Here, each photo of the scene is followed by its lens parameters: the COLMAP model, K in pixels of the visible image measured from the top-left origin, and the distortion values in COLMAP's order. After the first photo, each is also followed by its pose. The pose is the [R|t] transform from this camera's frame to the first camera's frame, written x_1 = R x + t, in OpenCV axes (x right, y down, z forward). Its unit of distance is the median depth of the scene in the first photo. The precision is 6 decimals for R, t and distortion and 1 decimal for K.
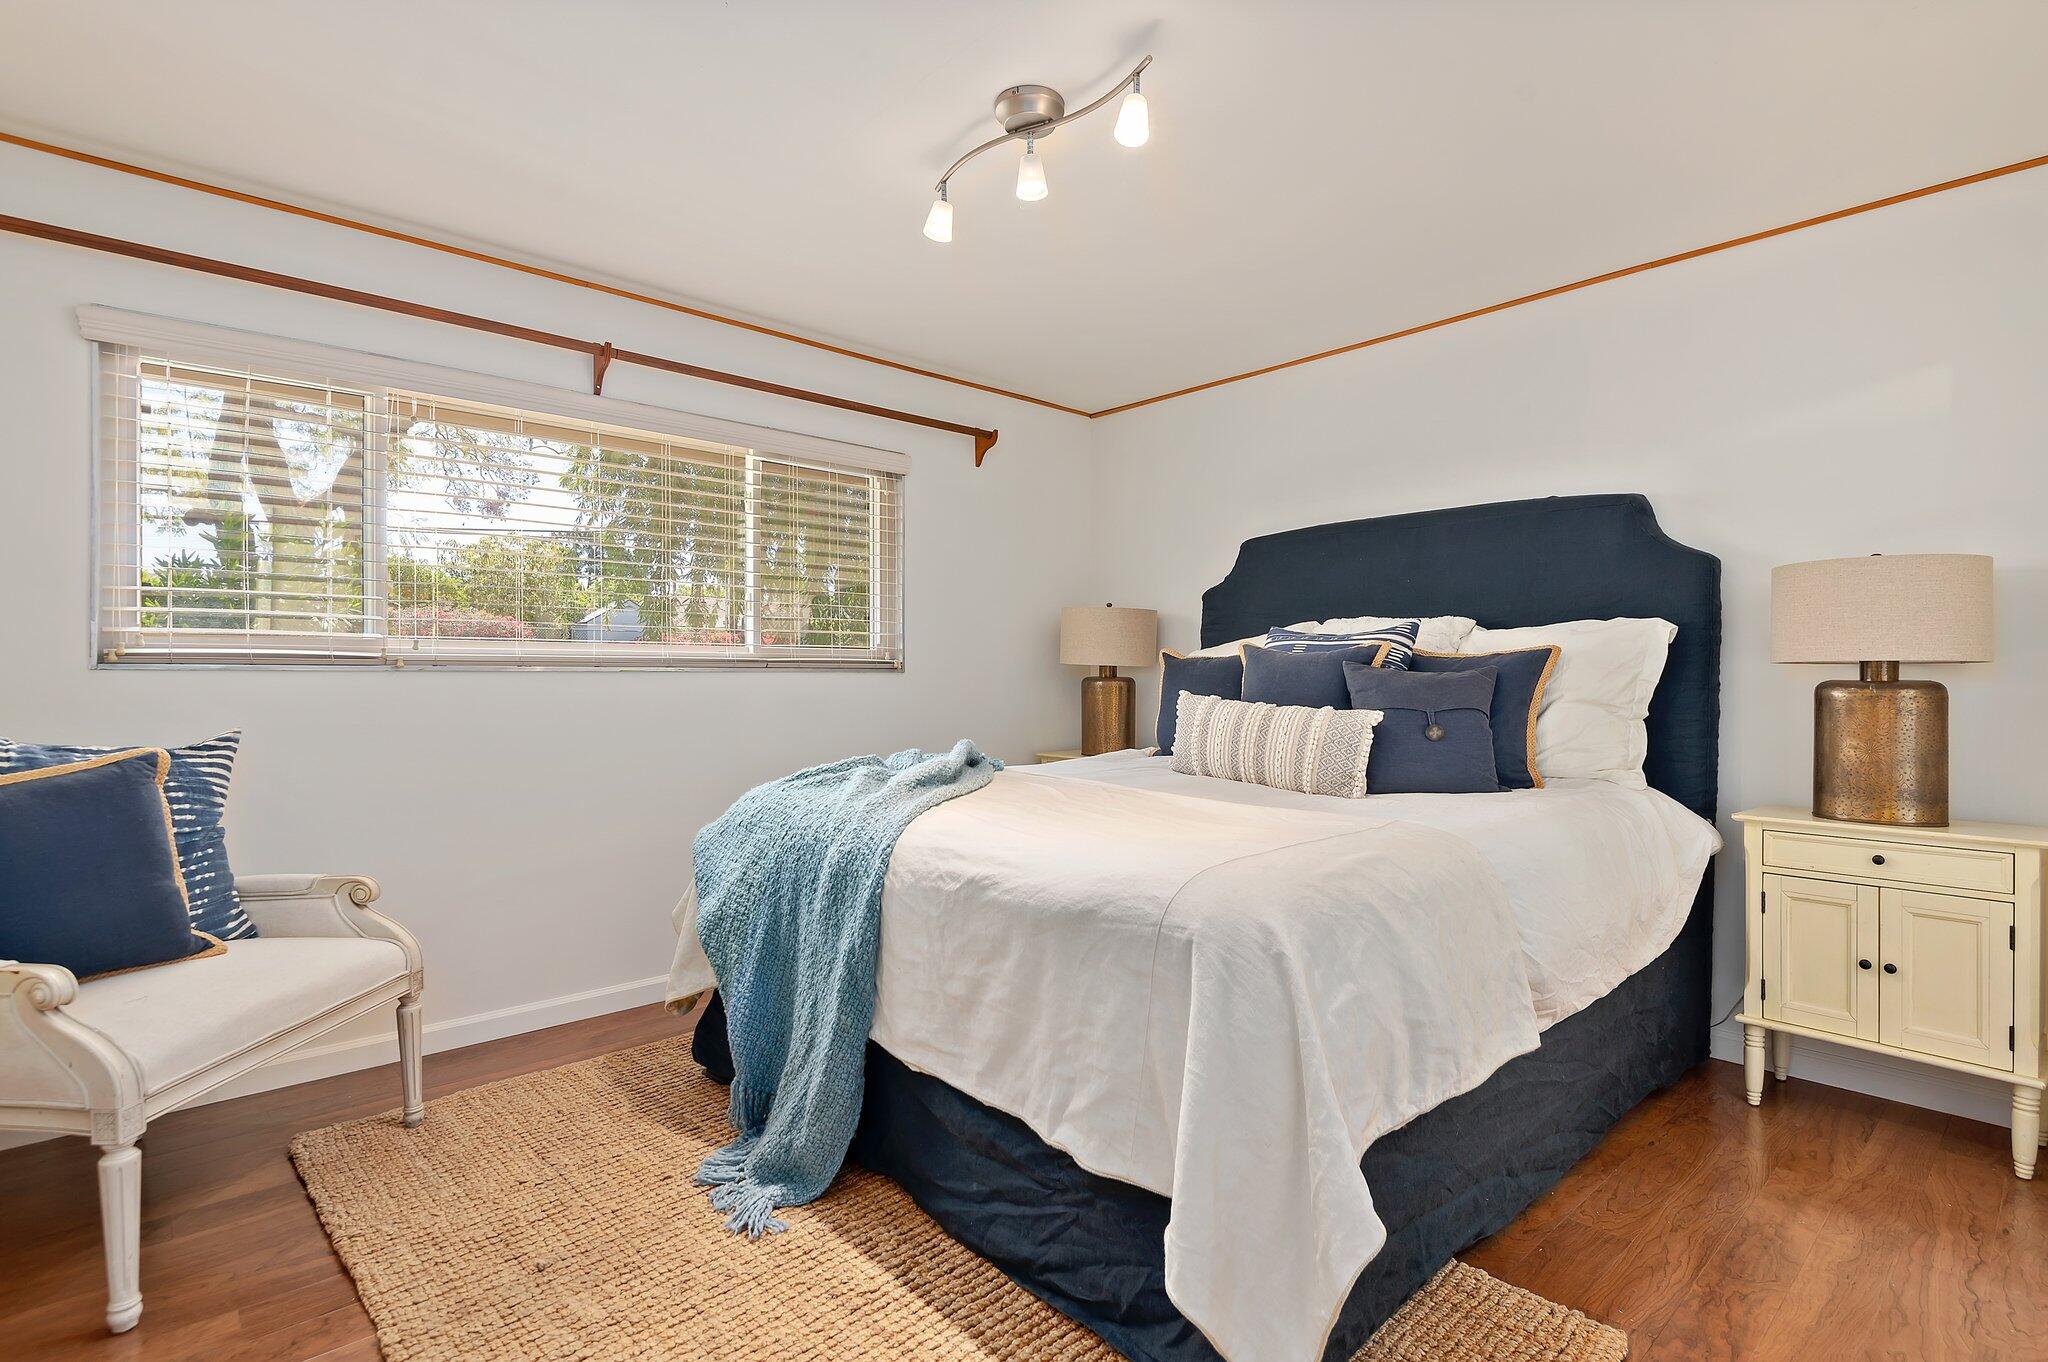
lens RADIAL K [[966.8, 0, 1022.0], [0, 966.8, 671.7], [0, 0, 1]] dist [0.000796, -0.000469]
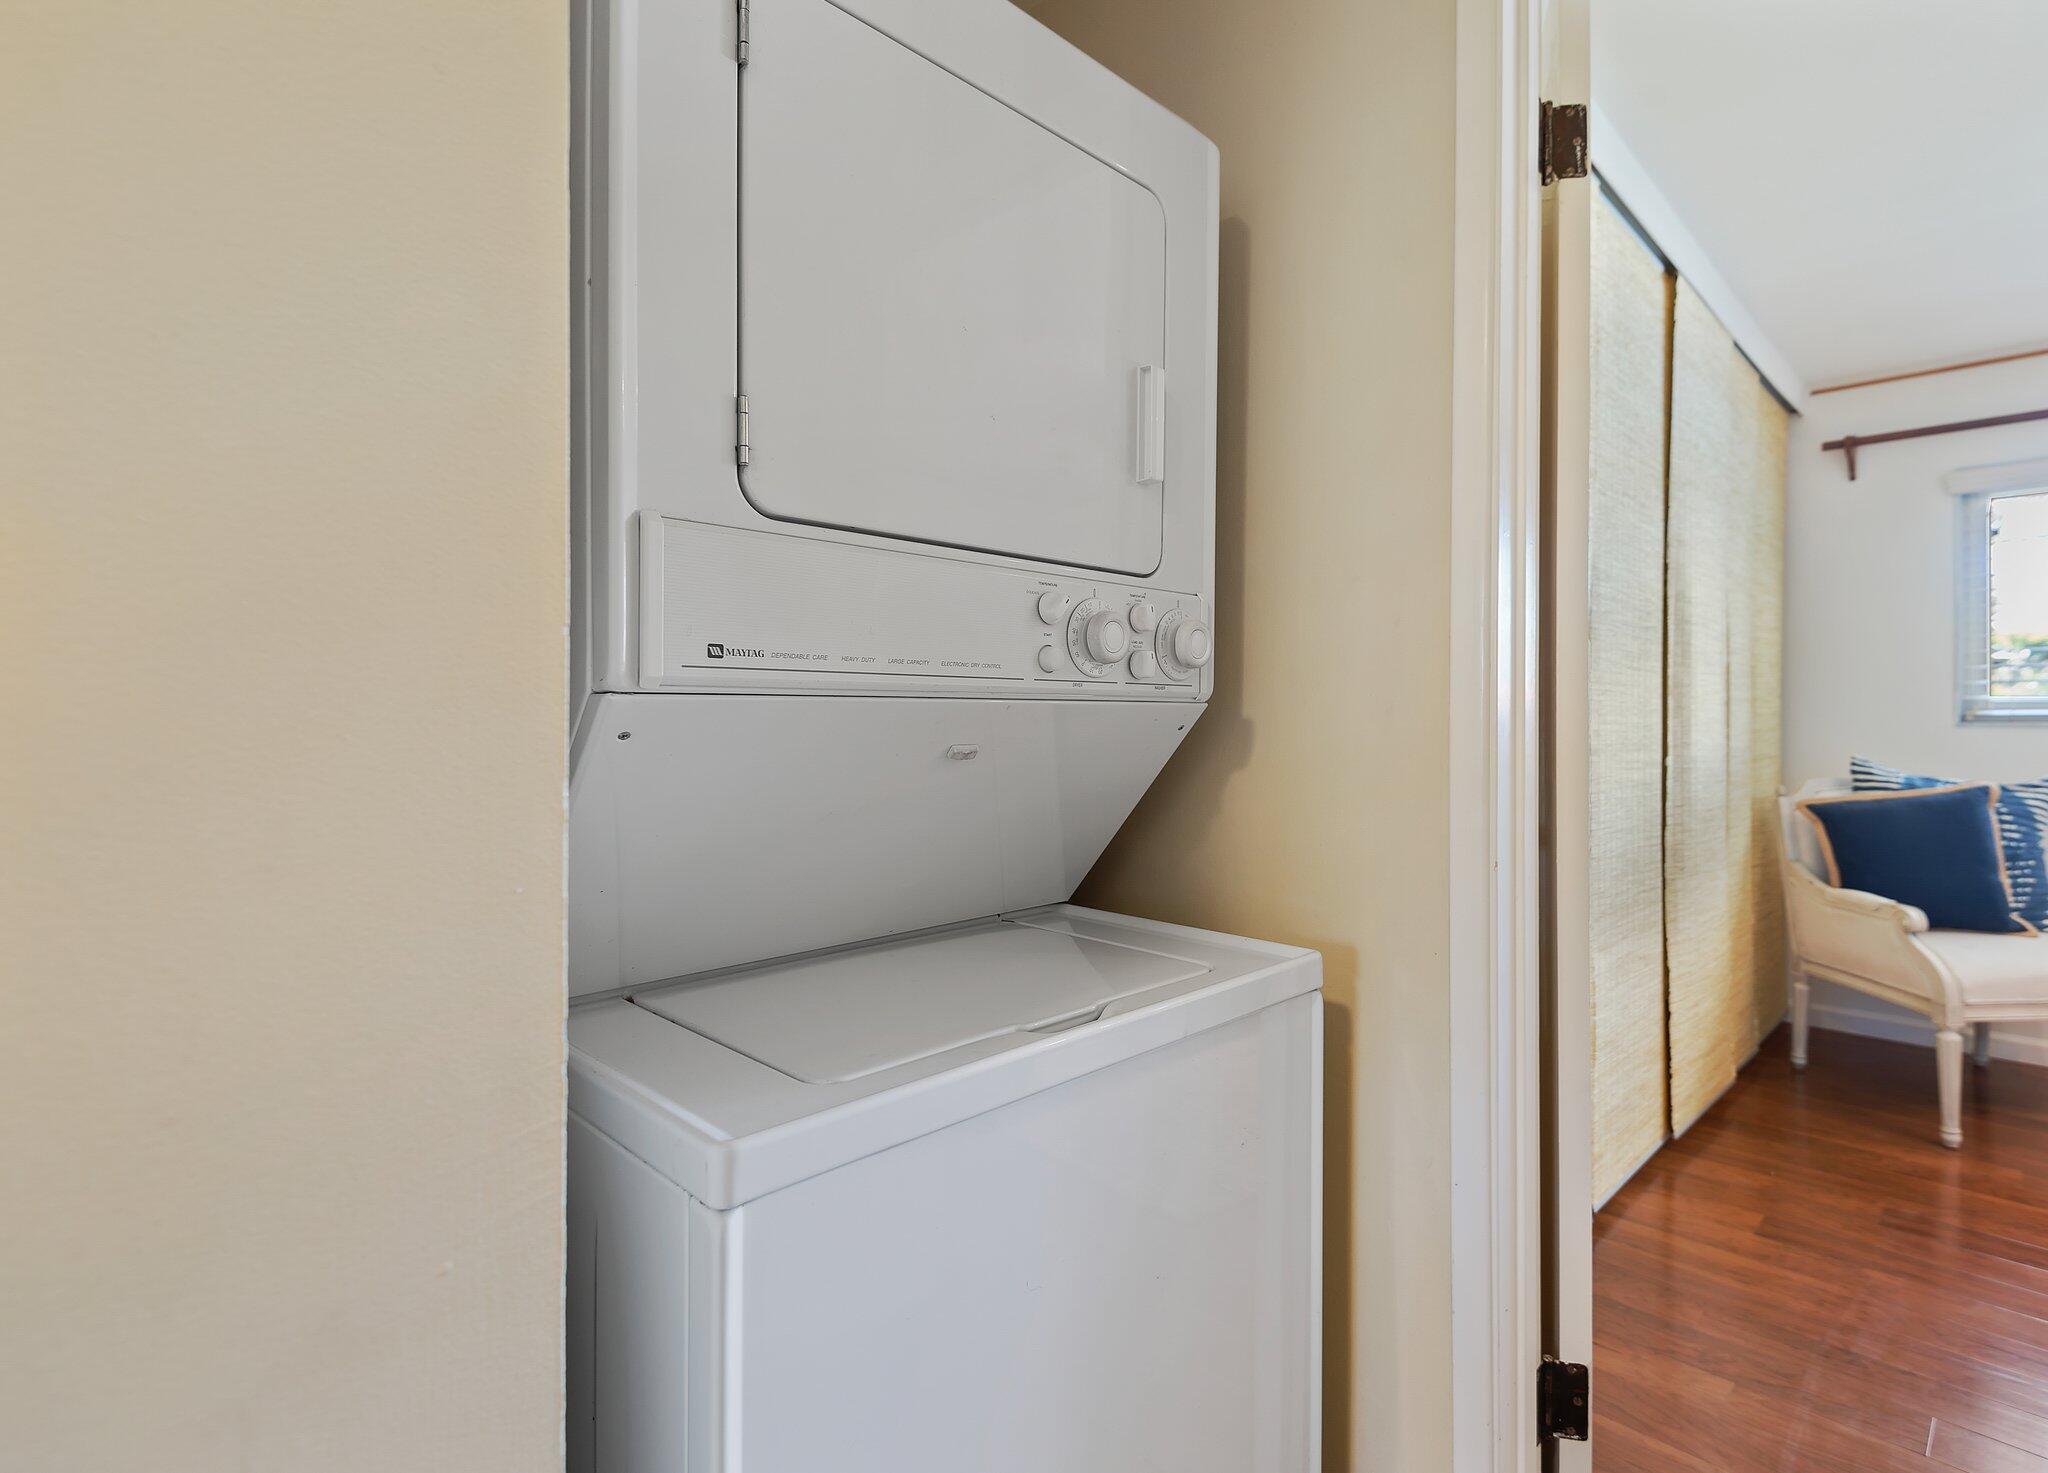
lens RADIAL K [[1021.3, 0, 1027.8], [0, 1021.3, 721.3], [0, 0, 1]] dist [-0.020680, -0.000421]
pose [[0.009175, 0.004687, -0.999947, 0.548184], [0.000433, 0.999989, 0.004691, -0.018359], [0.999958, -0.000476, 0.009173, -0.415609]]
